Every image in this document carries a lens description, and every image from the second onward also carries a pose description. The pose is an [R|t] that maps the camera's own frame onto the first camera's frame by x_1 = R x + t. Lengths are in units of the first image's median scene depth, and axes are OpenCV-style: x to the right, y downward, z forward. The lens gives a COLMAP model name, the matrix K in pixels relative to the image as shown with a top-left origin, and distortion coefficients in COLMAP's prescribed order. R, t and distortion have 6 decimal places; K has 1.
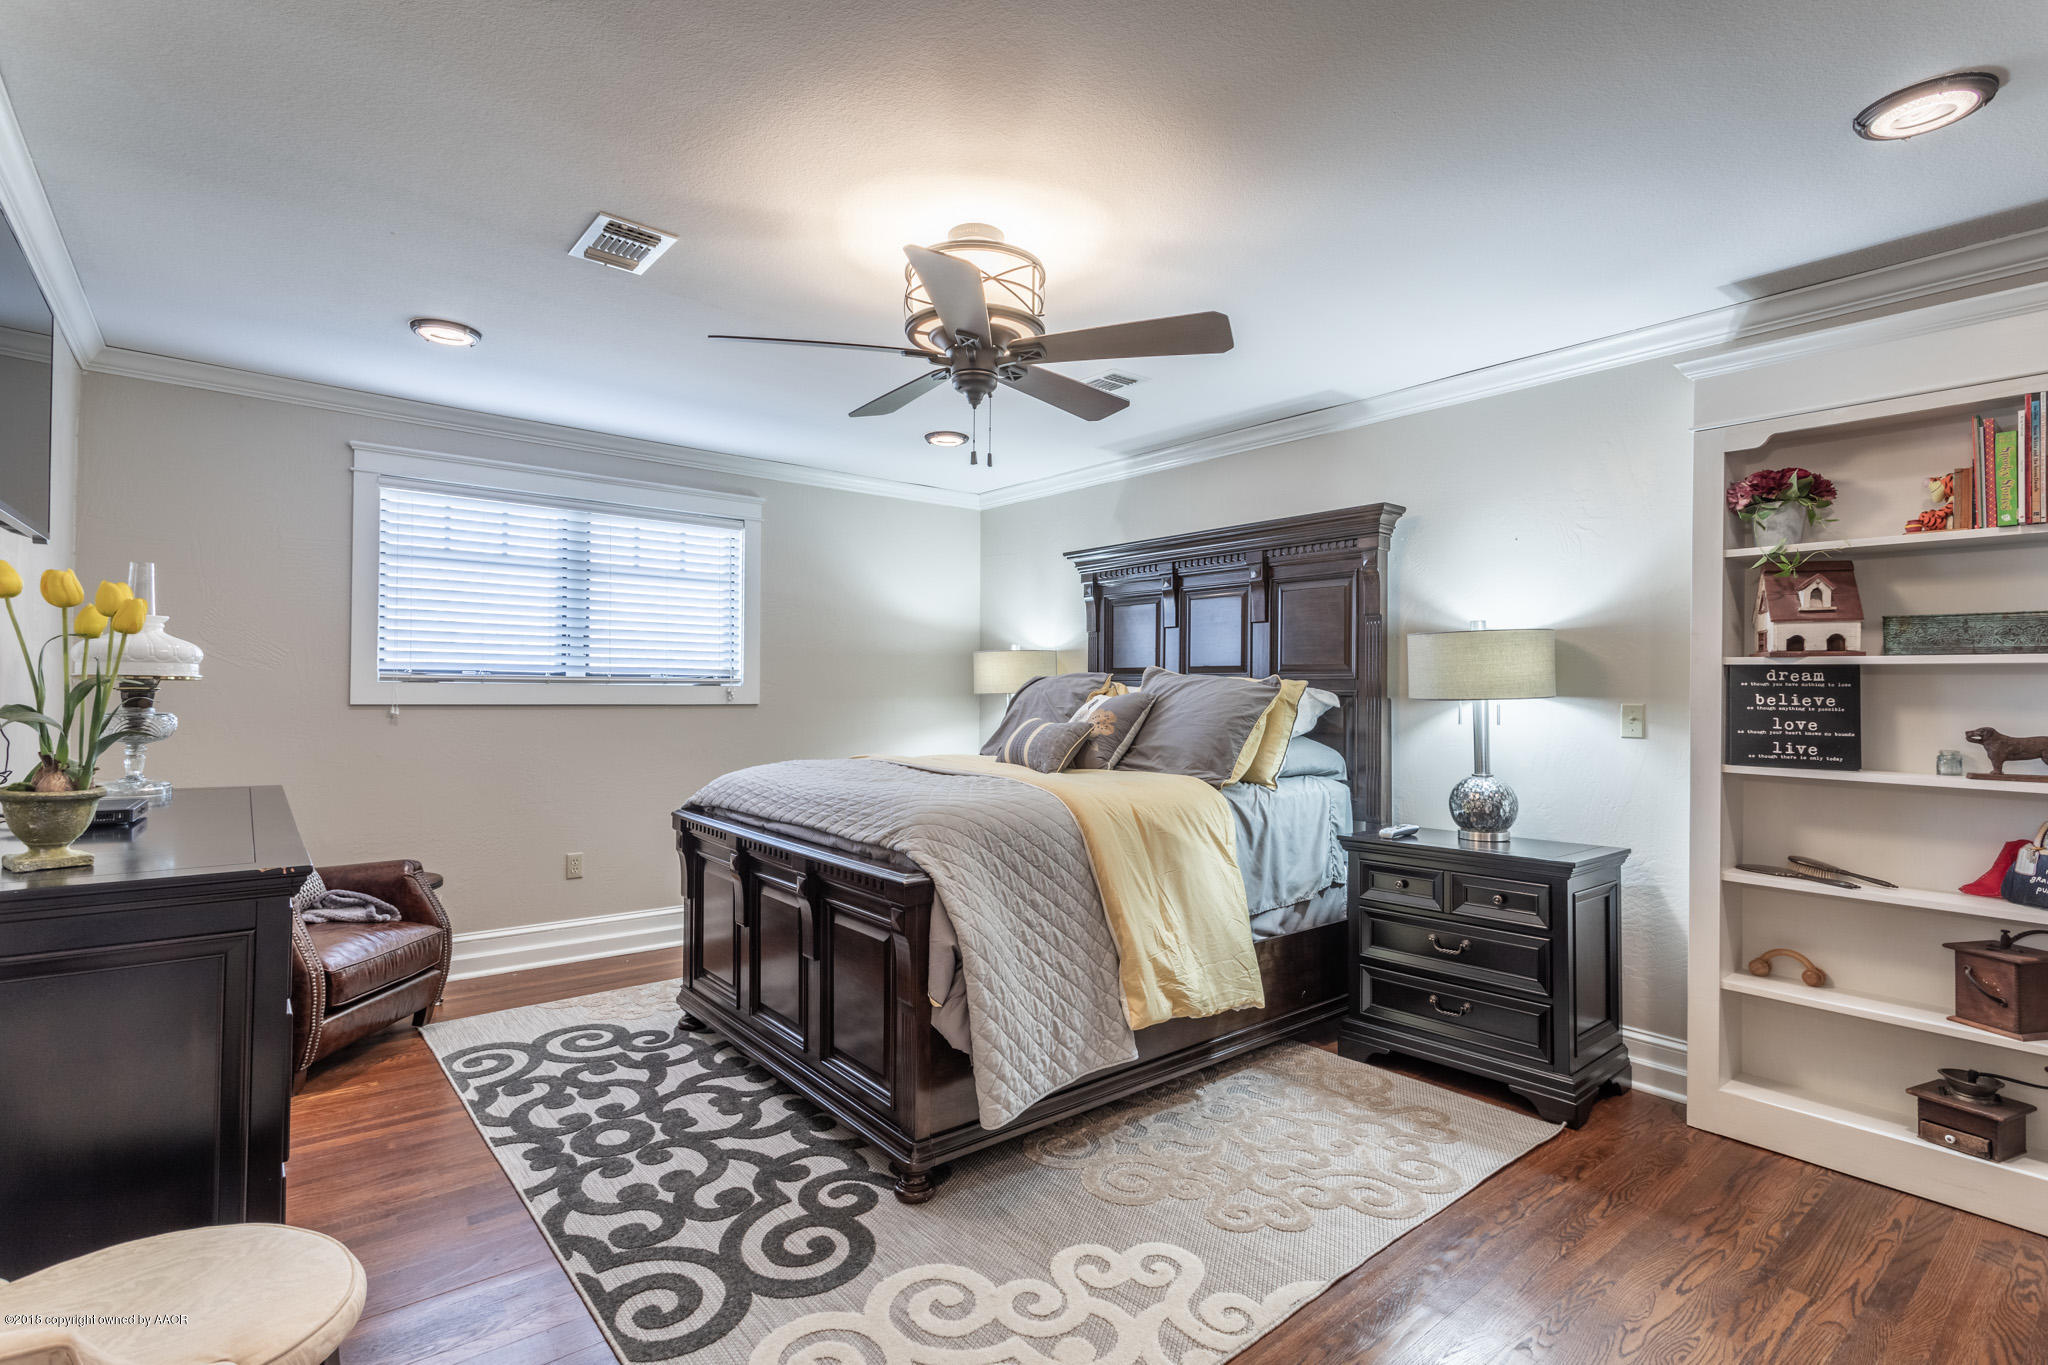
lens RADIAL K [[976.2, 0, 1020.6], [0, 976.2, 680.8], [0, 0, 1]] dist [-0.001373, -0.001164]
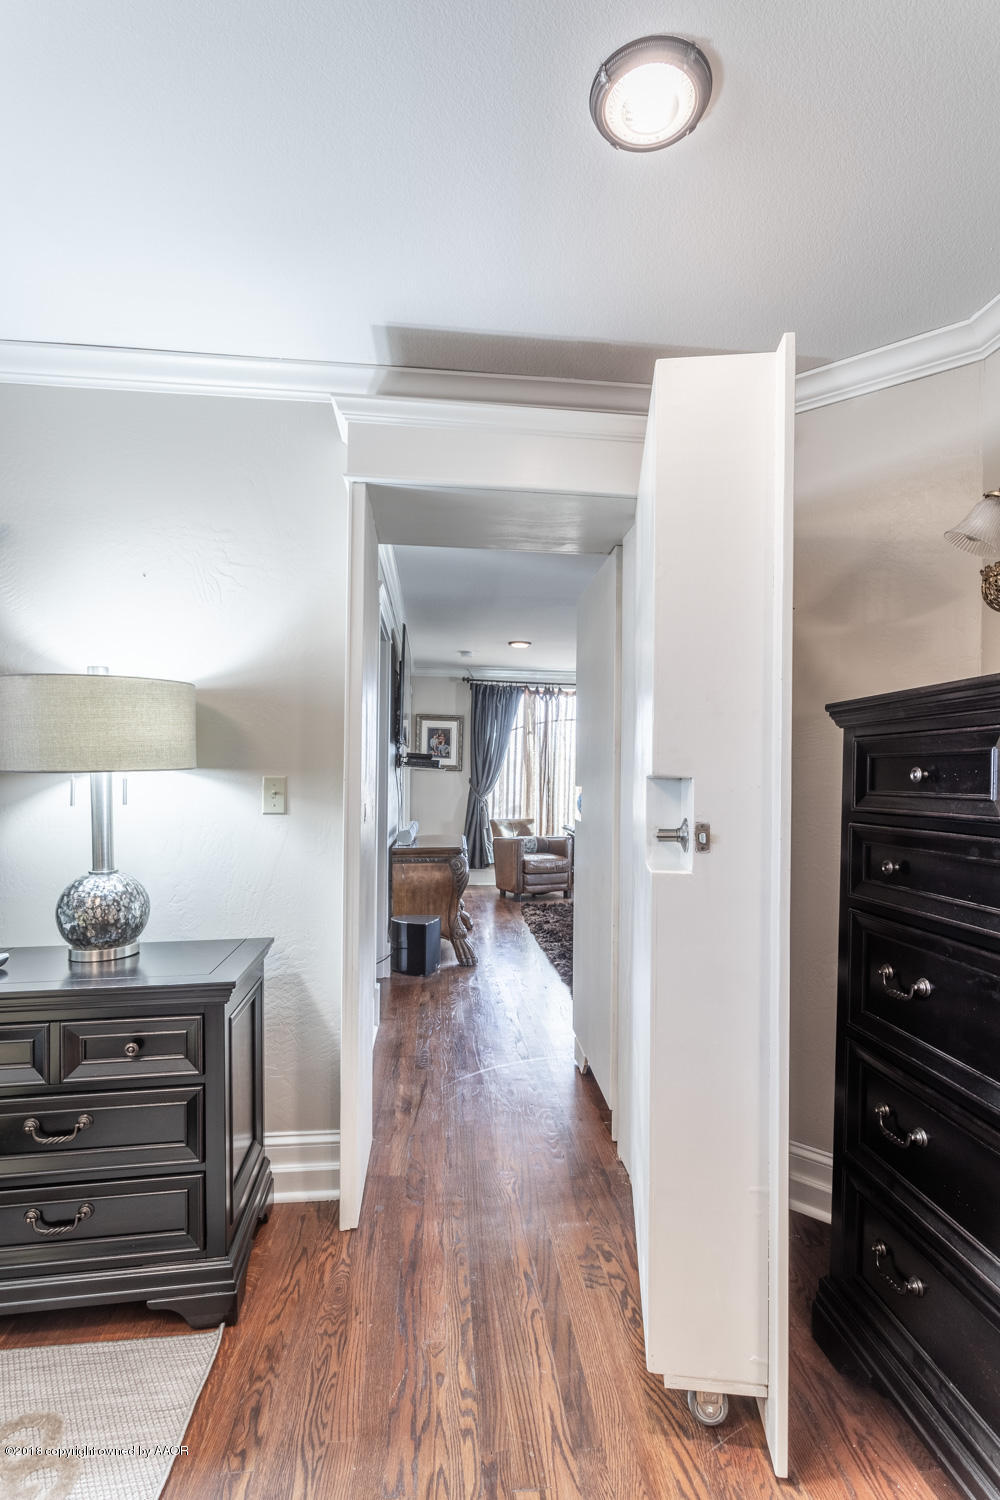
lens RADIAL K [[715.0, 0, 502.8], [0, 715.0, 778.7], [0, 0, 1]] dist [-0.001373, -0.001164]
pose [[0.556123, -0.004927, 0.831085, 0.196772], [-0.010198, 0.999867, 0.012752, 0.015431], [-0.831037, -0.015567, 0.555999, 0.462506]]
